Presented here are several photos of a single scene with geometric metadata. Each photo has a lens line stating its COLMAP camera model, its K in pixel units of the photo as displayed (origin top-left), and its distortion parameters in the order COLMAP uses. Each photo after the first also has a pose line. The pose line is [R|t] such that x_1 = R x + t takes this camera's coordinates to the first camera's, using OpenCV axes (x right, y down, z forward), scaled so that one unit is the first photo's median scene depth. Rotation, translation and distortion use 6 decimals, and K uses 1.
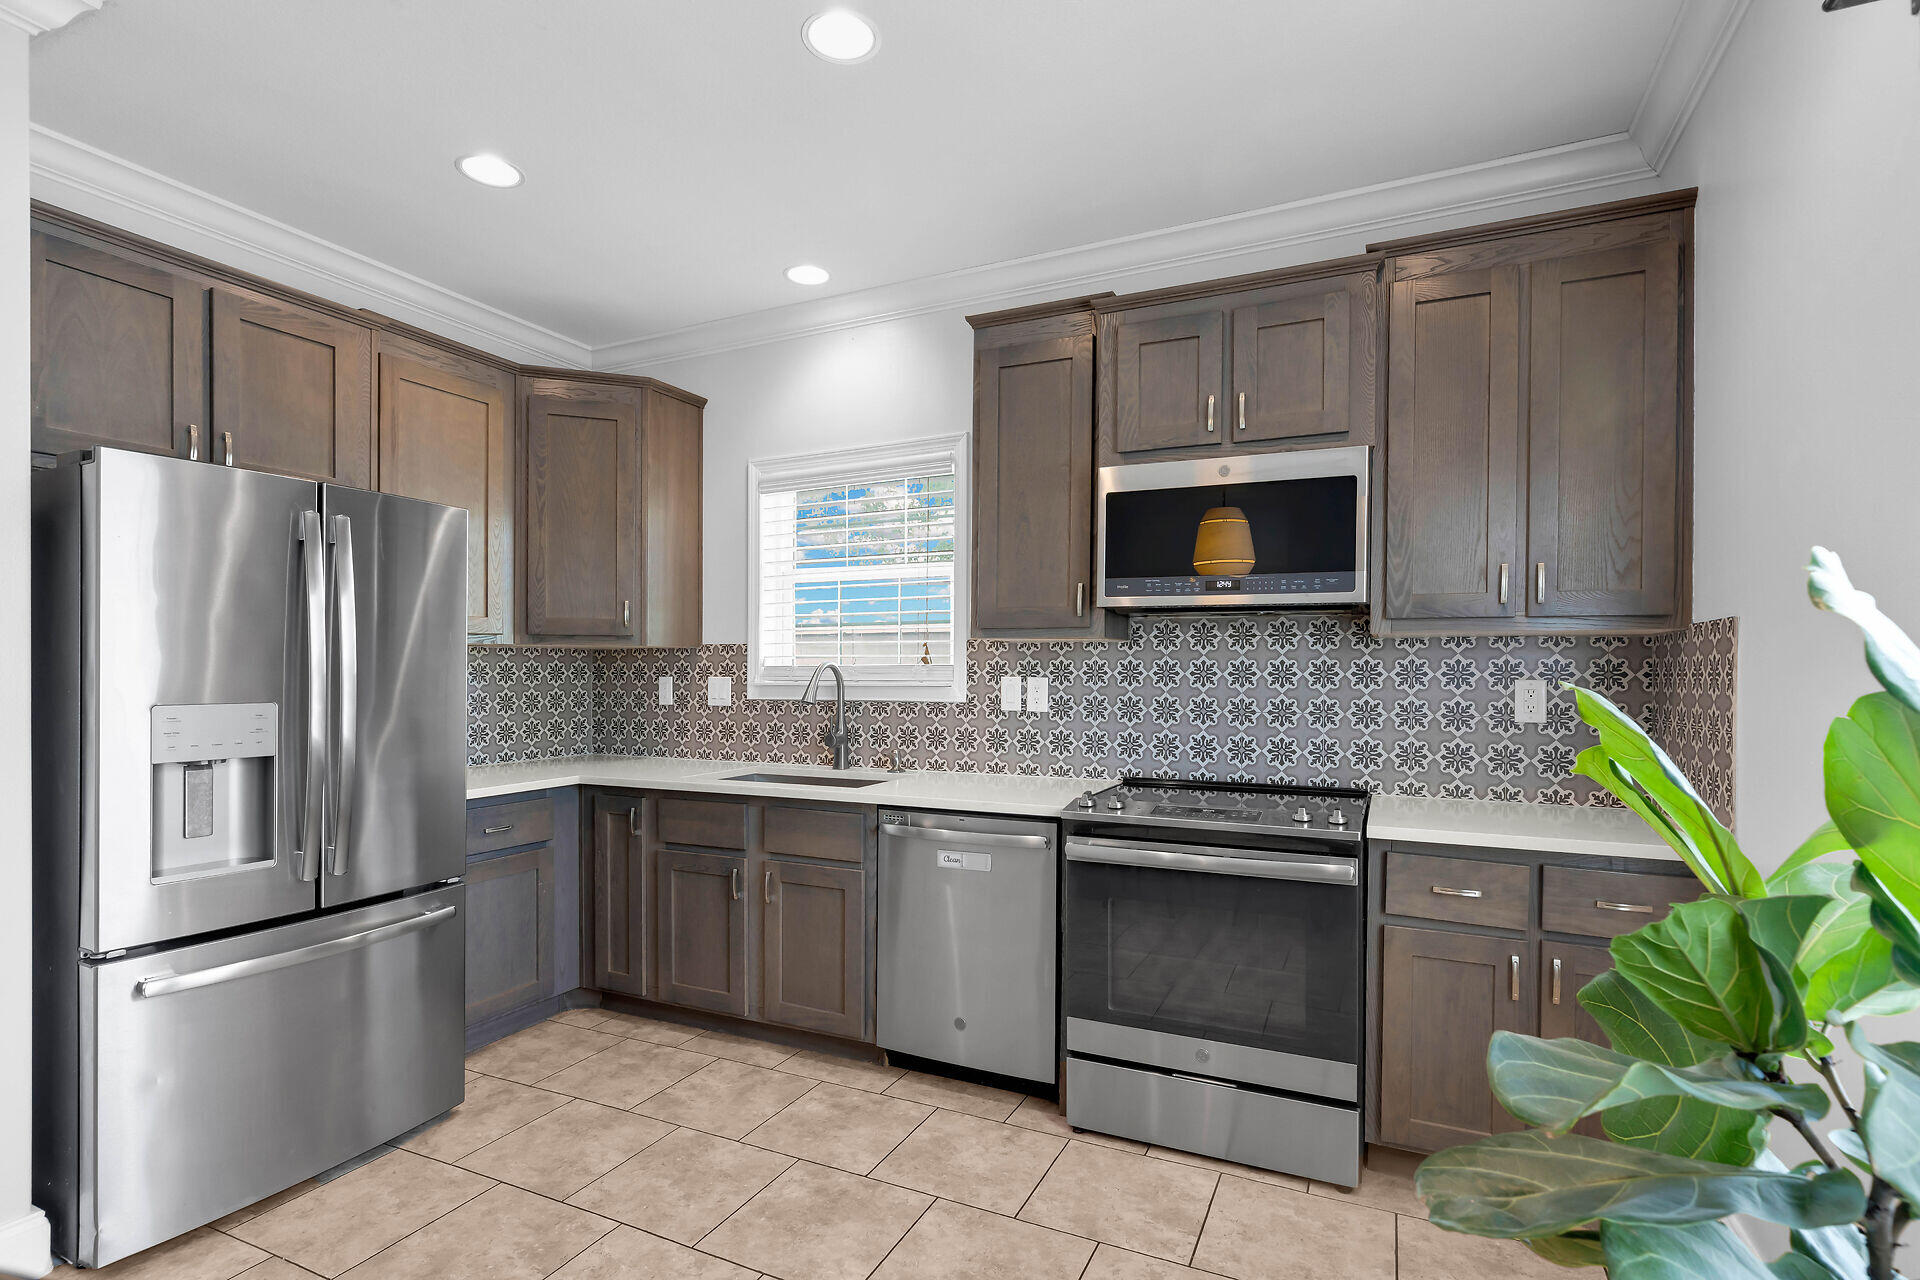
lens RADIAL K [[884.8, 0, 960.8], [0, 884.8, 682.7], [0, 0, 1]] dist [0.000310, 0.000073]
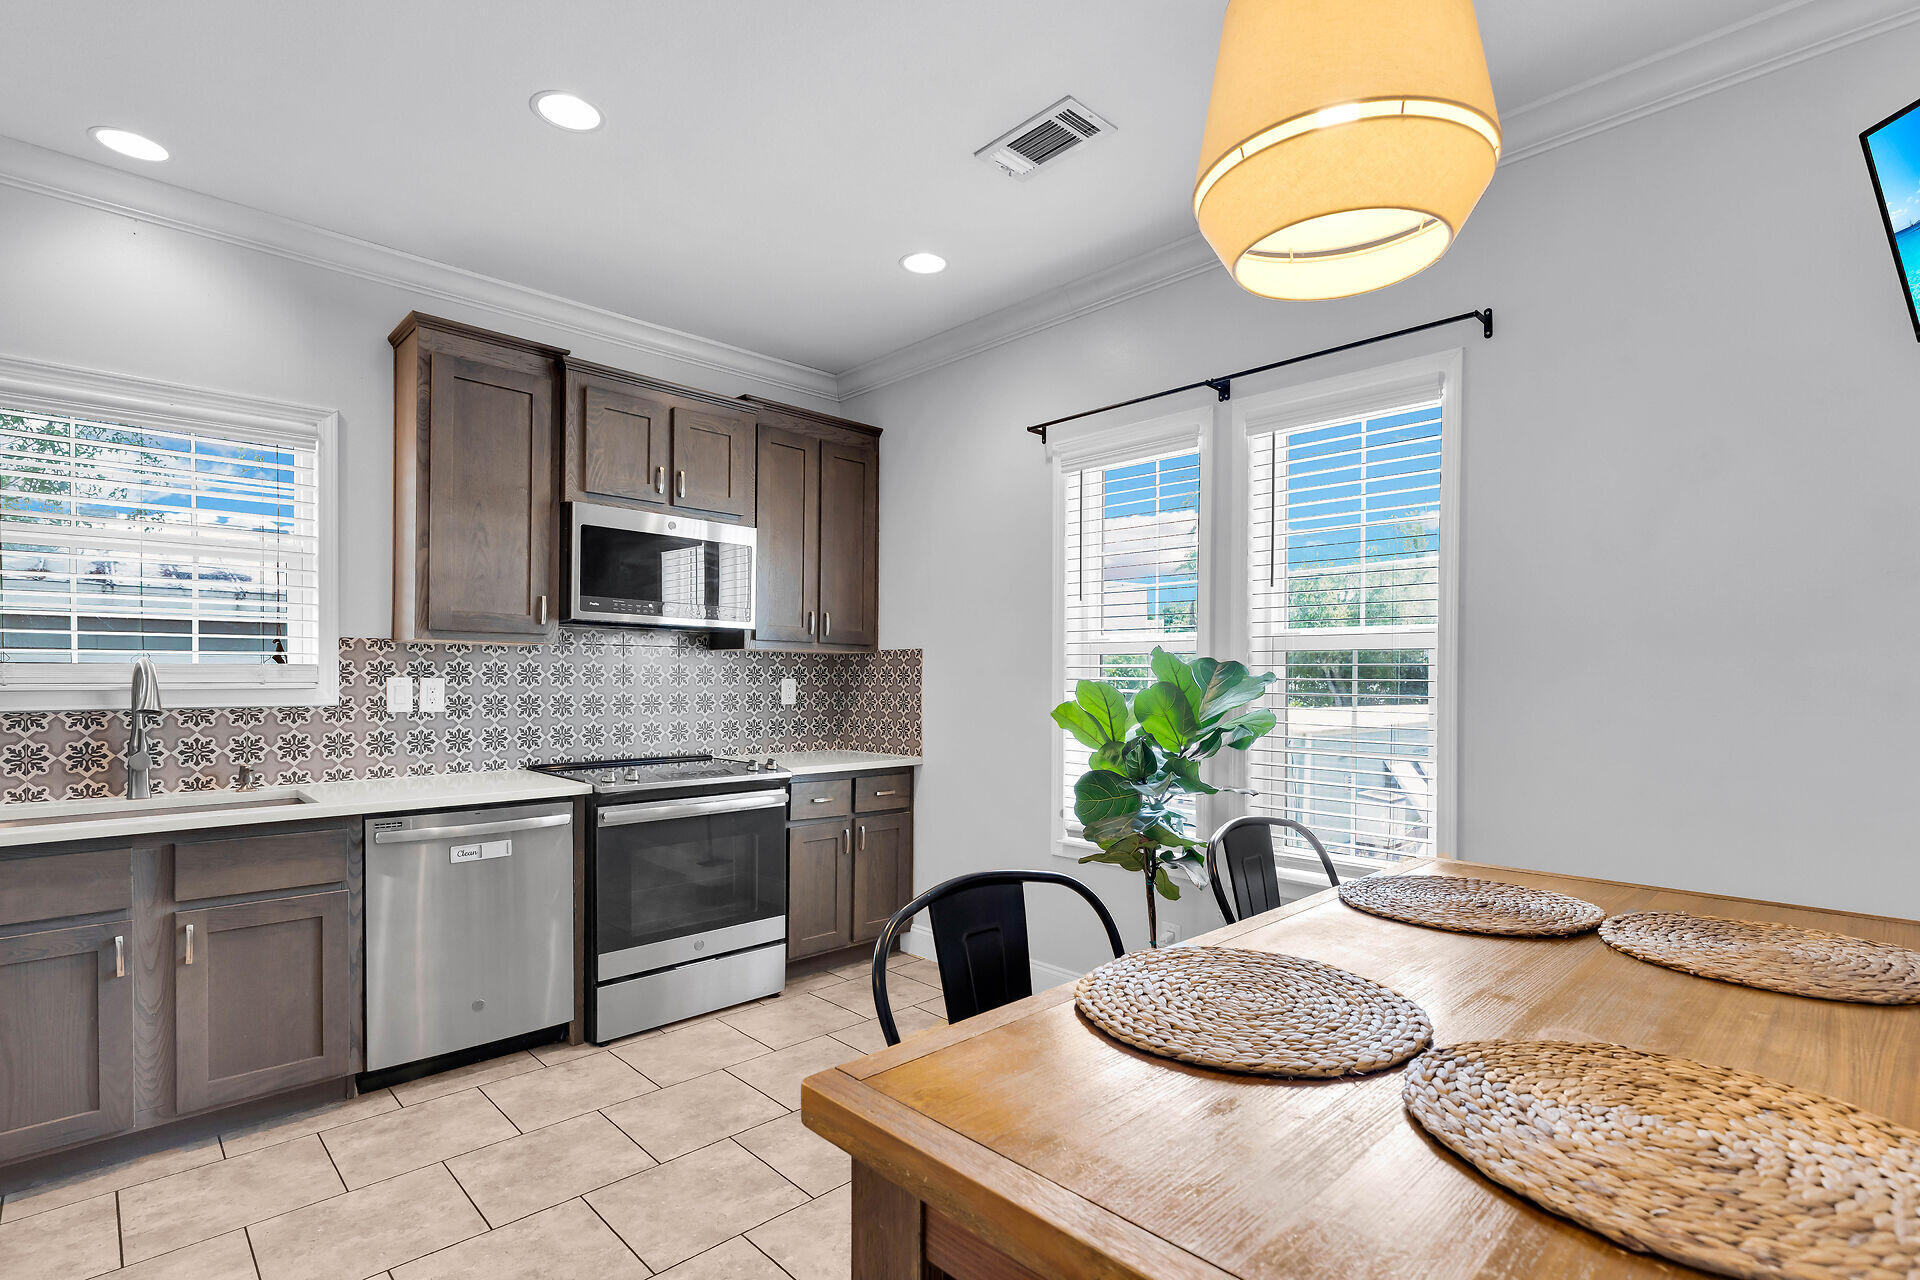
lens RADIAL K [[884.8, 0, 960.8], [0, 884.8, 682.7], [0, 0, 1]] dist [0.000310, 0.000073]
pose [[0.378297, -0.010619, 0.925623, -0.645485], [0.003158, 0.999943, 0.010182, -0.009514], [-0.925679, -0.000929, 0.378309, 0.054209]]
